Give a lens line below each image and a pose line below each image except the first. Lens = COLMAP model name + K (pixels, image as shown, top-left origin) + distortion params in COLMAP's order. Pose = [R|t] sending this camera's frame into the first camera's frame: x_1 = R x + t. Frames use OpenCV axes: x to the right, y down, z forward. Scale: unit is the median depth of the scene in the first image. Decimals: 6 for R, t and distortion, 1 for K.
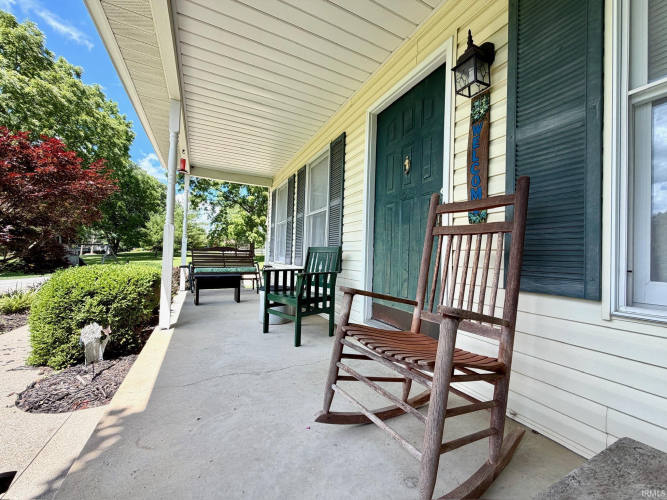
lens RADIAL K [[265.6, 0, 333.5], [0, 265.6, 250.0], [0, 0, 1]] dist [0.003436, 0.000367]
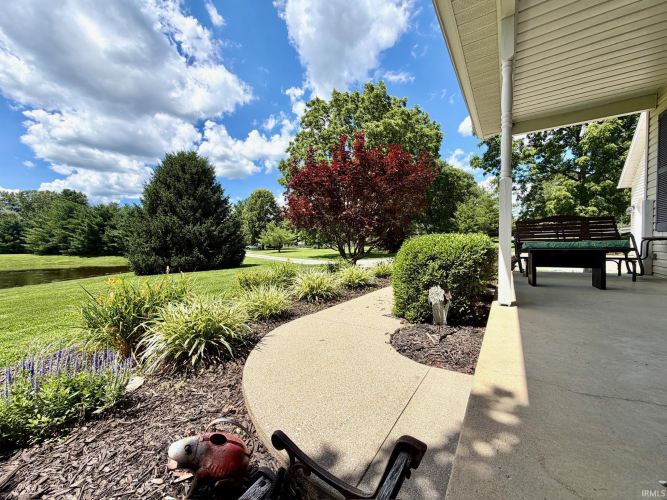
lens RADIAL K [[265.6, 0, 333.5], [0, 265.6, 250.0], [0, 0, 1]] dist [0.003436, 0.000367]
pose [[0.508217, -0.007443, -0.861197, -0.208882], [0.044358, 0.998862, 0.017544, 0.094232], [0.860086, -0.047117, 0.507968, 0.140548]]
